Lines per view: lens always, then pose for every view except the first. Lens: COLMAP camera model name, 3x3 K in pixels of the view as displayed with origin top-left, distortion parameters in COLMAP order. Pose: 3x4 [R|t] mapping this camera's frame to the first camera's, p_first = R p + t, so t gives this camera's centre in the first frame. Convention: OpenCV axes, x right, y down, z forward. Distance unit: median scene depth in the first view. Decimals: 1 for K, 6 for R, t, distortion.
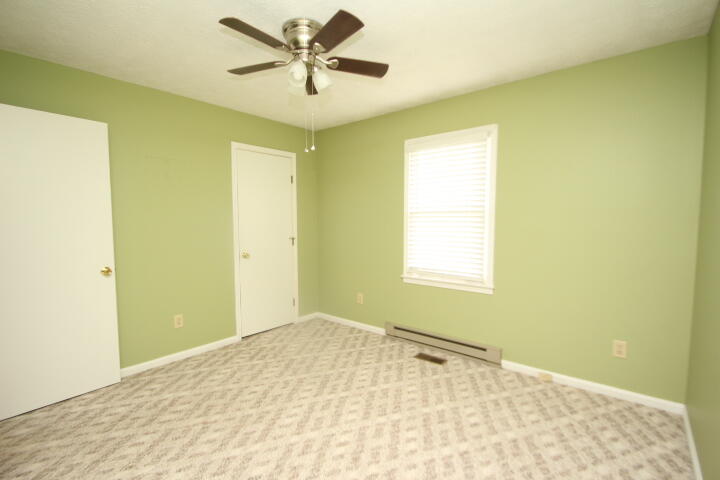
lens RADIAL K [[334.0, 0, 358.6], [0, 334.0, 243.1], [0, 0, 1]] dist [0.014953, -0.018040]
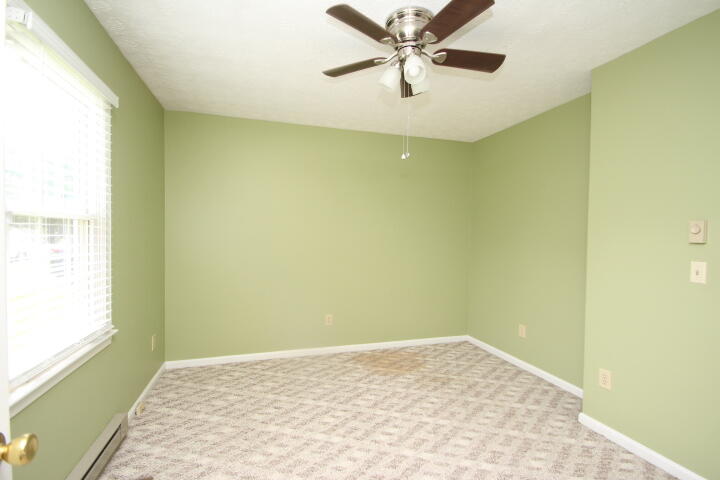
lens RADIAL K [[334.0, 0, 358.6], [0, 334.0, 243.1], [0, 0, 1]] dist [0.014953, -0.018040]
pose [[-0.836232, -0.017869, 0.548085, -0.536962], [0.029645, 0.996534, 0.077719, -0.117391], [-0.547575, 0.081239, -0.832804, 1.830735]]
